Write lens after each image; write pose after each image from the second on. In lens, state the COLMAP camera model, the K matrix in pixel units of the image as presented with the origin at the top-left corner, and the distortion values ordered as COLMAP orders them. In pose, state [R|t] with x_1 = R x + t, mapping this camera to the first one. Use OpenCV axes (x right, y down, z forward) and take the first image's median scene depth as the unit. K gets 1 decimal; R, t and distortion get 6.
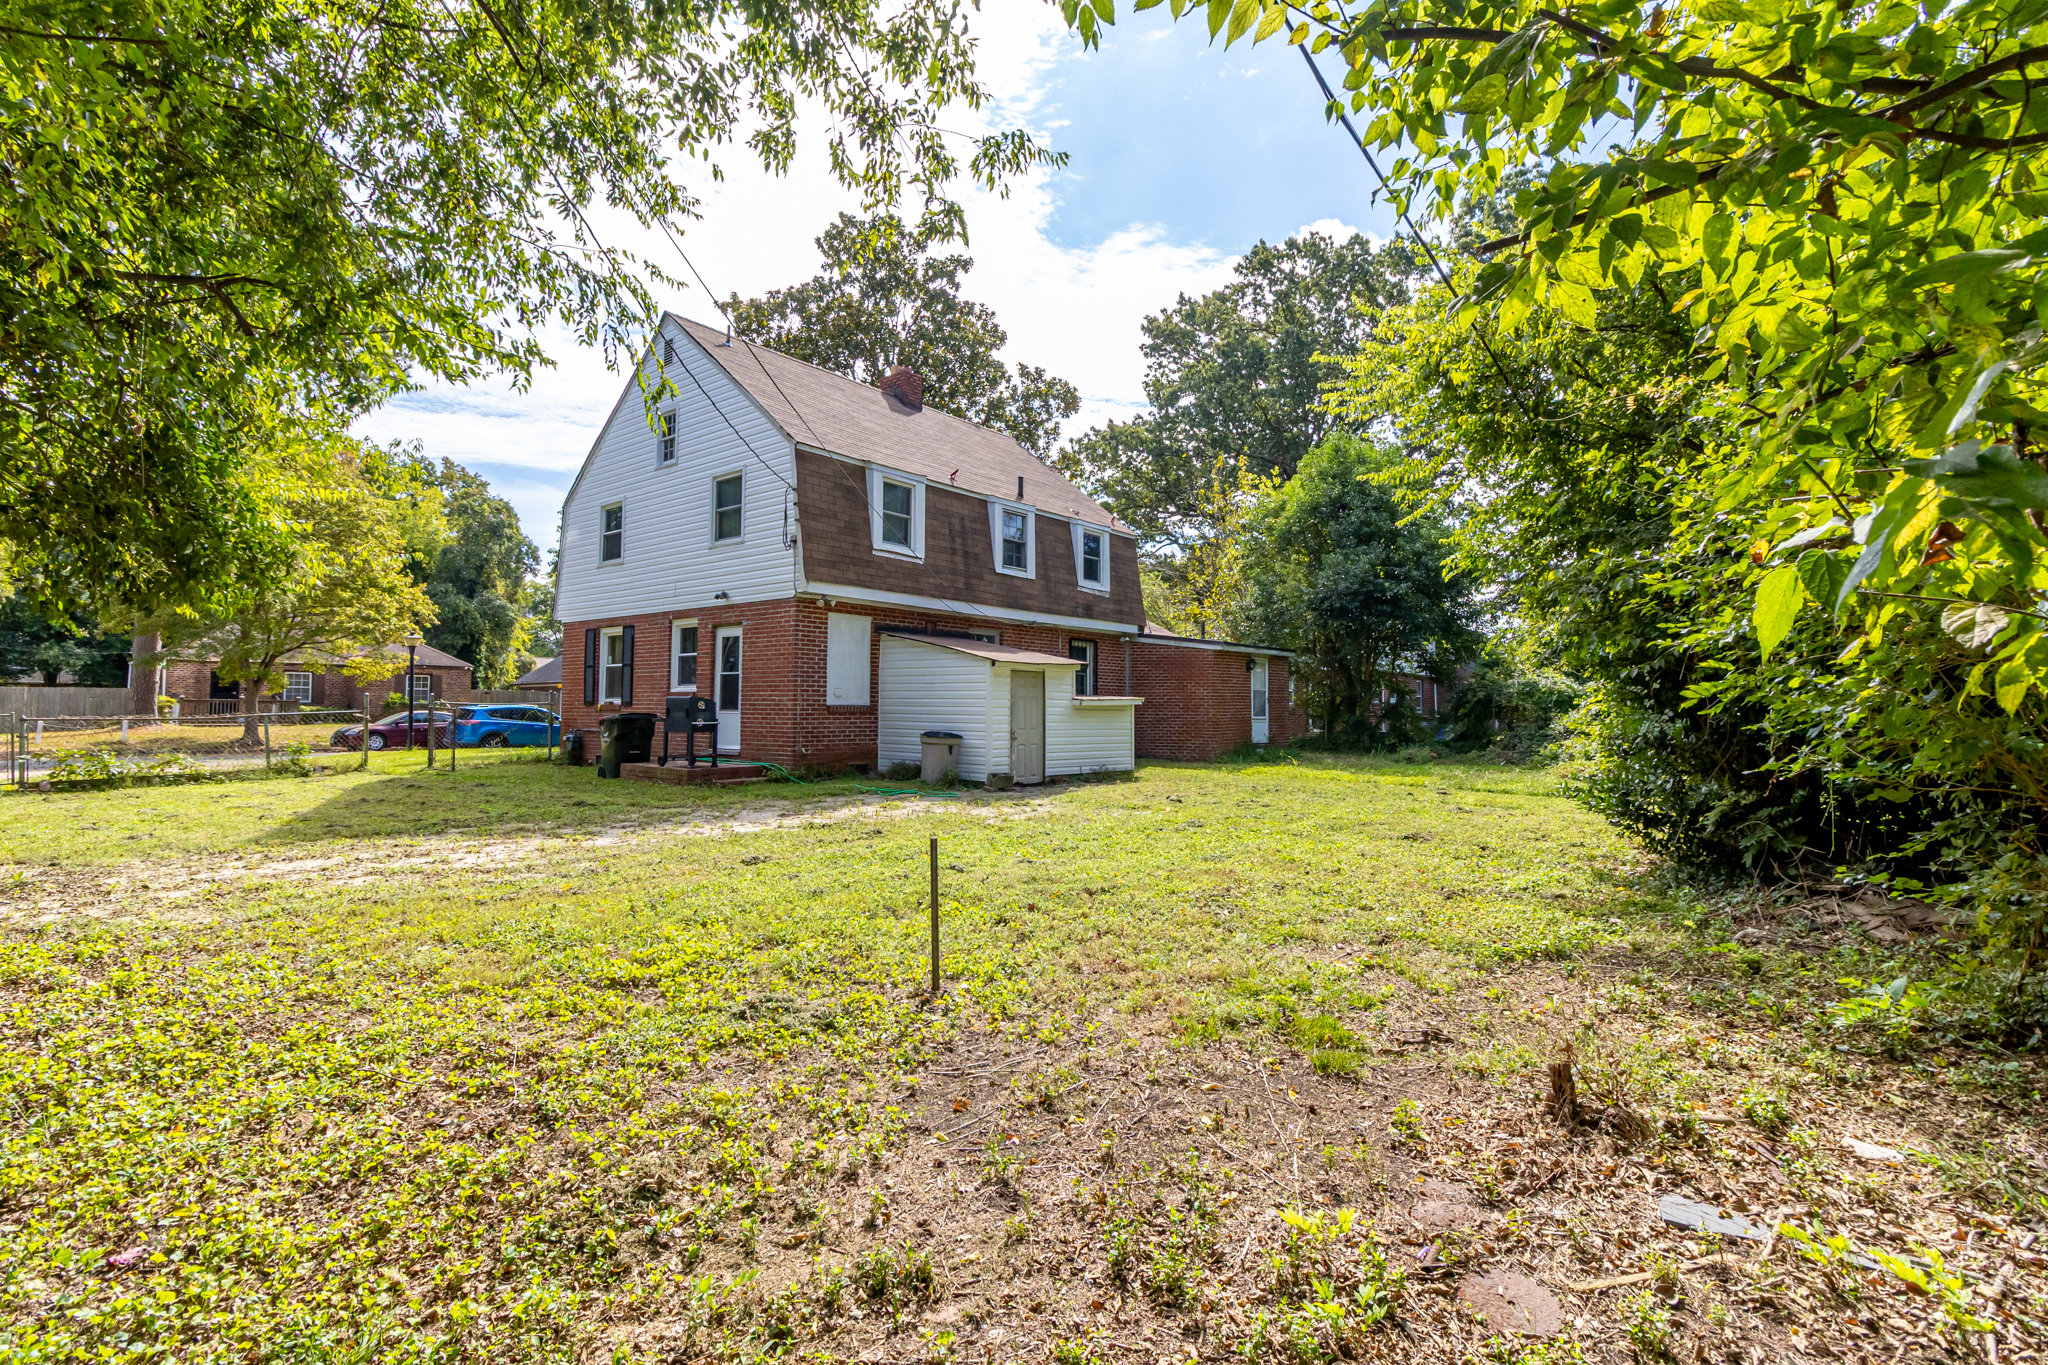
lens RADIAL K [[938.0, 0, 1026.0], [0, 938.0, 661.9], [0, 0, 1]] dist [-0.001571, -0.000163]
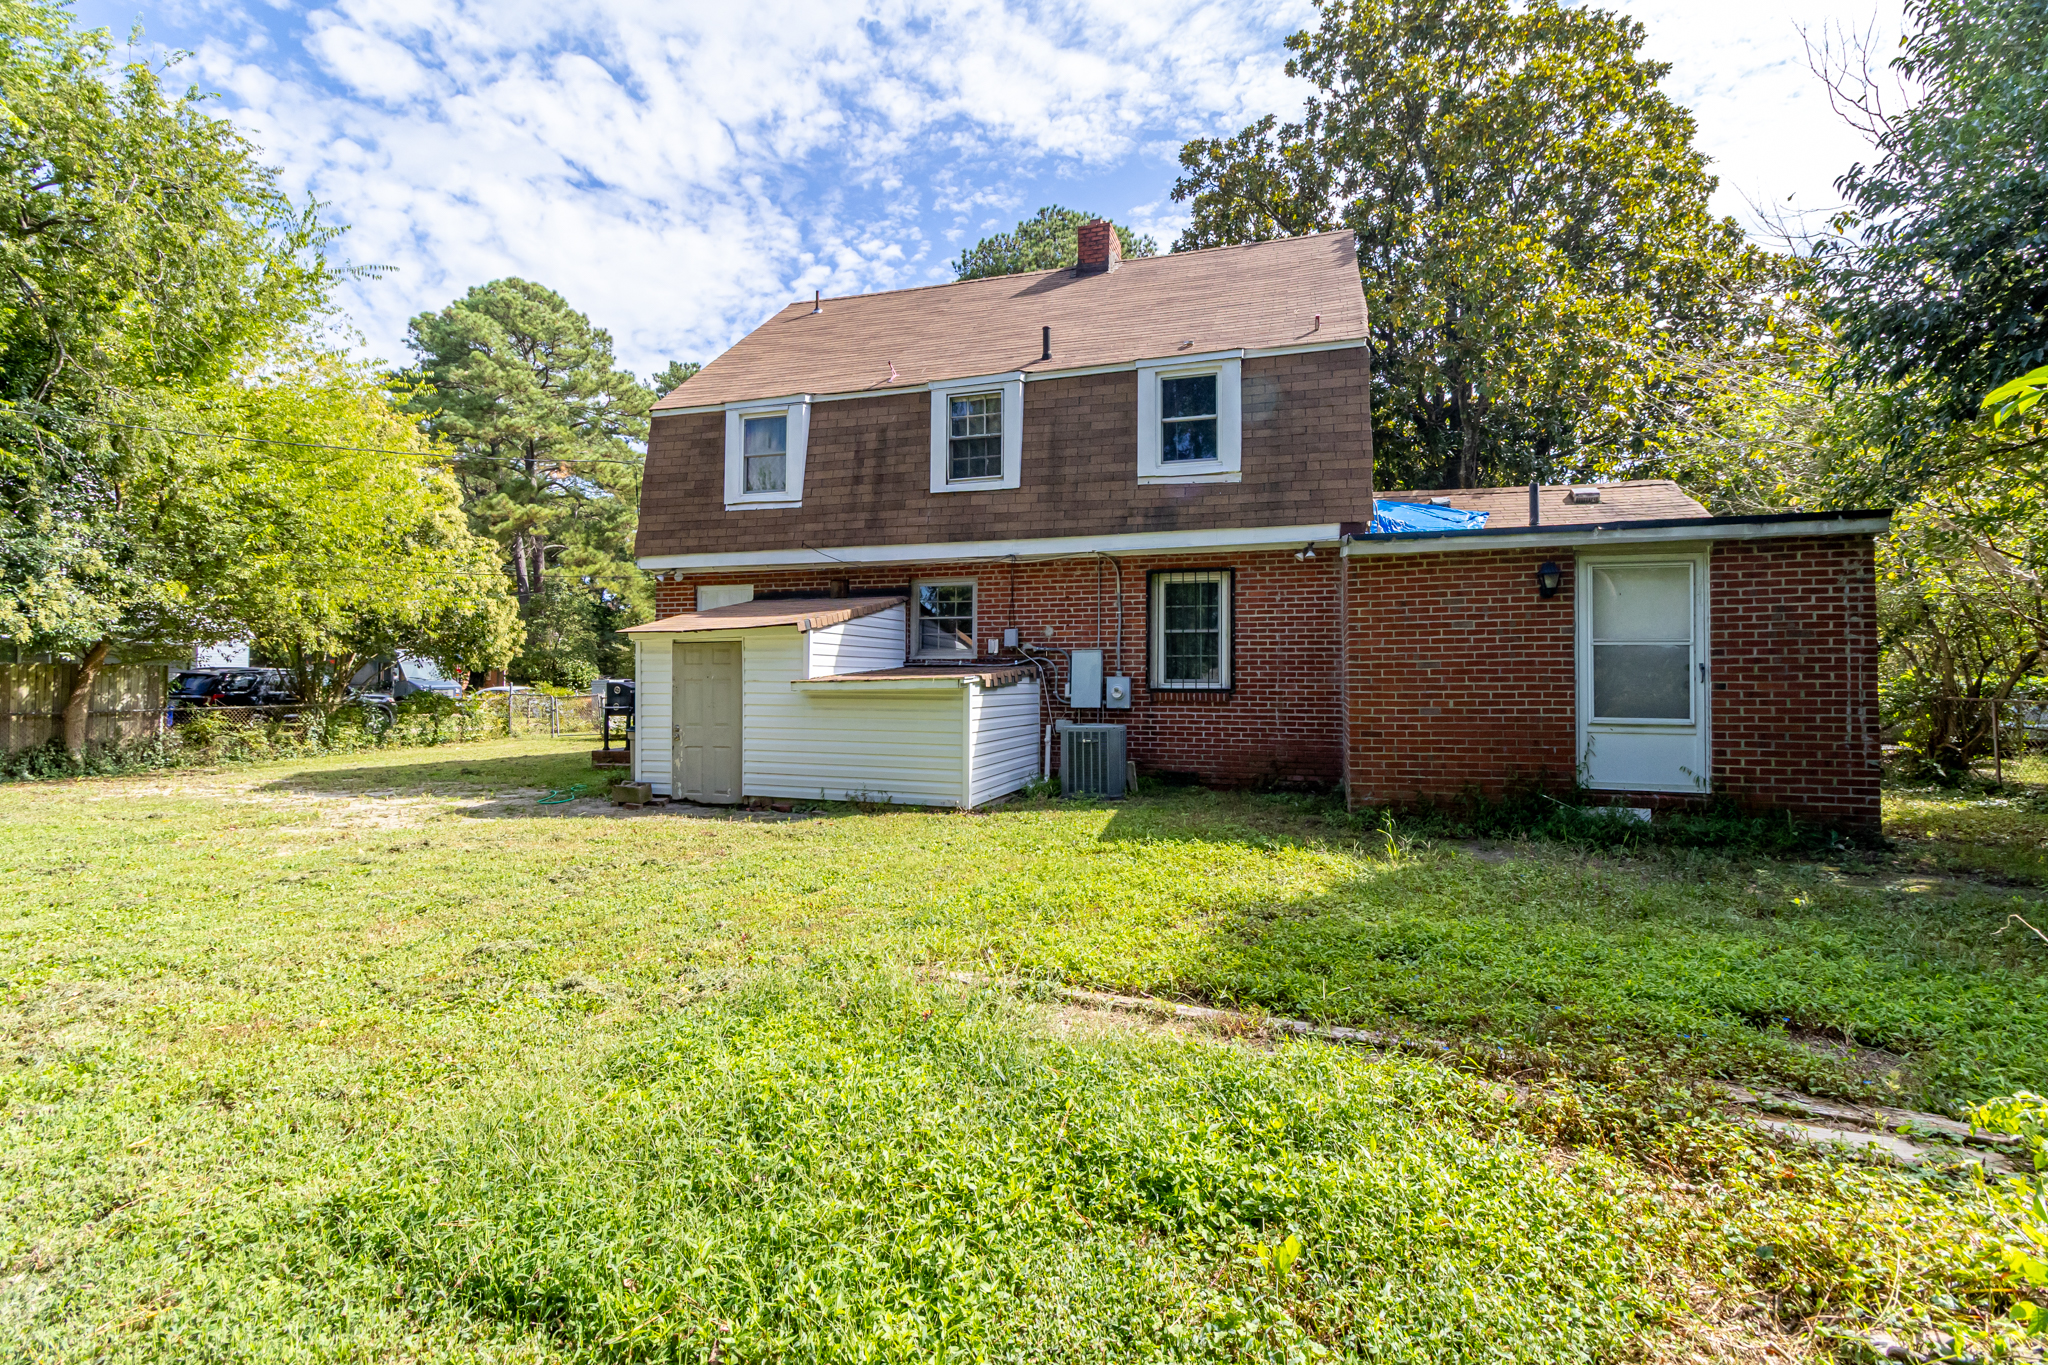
lens RADIAL K [[894.3, 0, 1034.6], [0, 894.3, 682.2], [0, 0, 1]] dist [0.000902, 0.000585]
pose [[0.364448, -0.005896, -0.931205, 0.581714], [0.045330, 0.998907, 0.011416, 0.035731], [0.930120, -0.046372, 0.364317, 0.810234]]
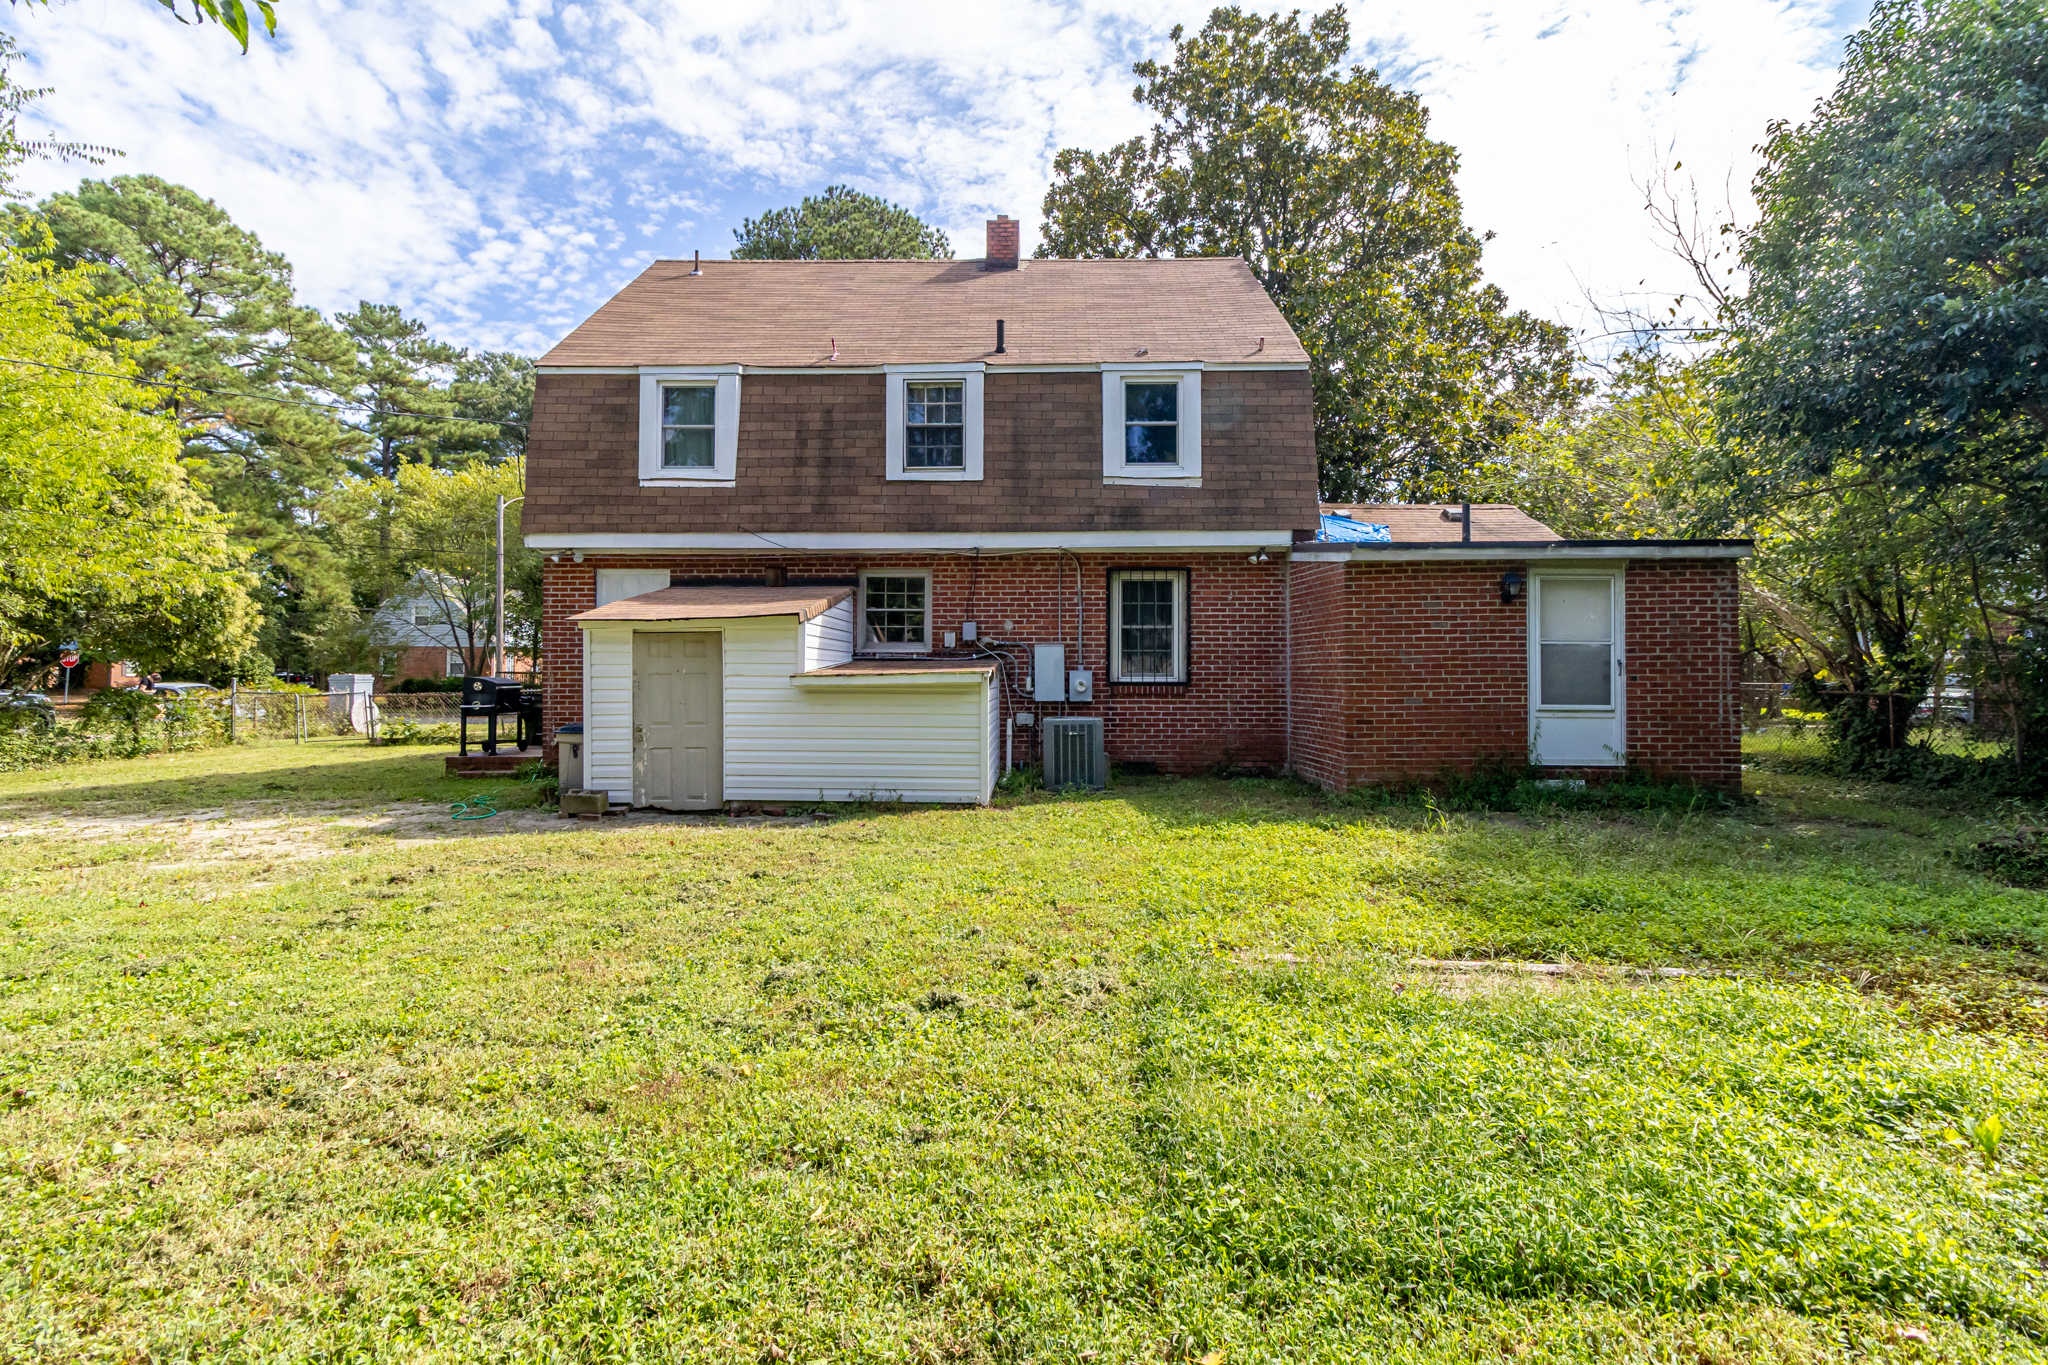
lens RADIAL K [[894.3, 0, 1034.6], [0, 894.3, 682.2], [0, 0, 1]] dist [0.000902, 0.000585]
pose [[0.603073, -0.001398, -0.797685, 0.514530], [0.042335, 0.998645, 0.030256, 0.029495], [0.796562, -0.052016, 0.602315, 0.684776]]
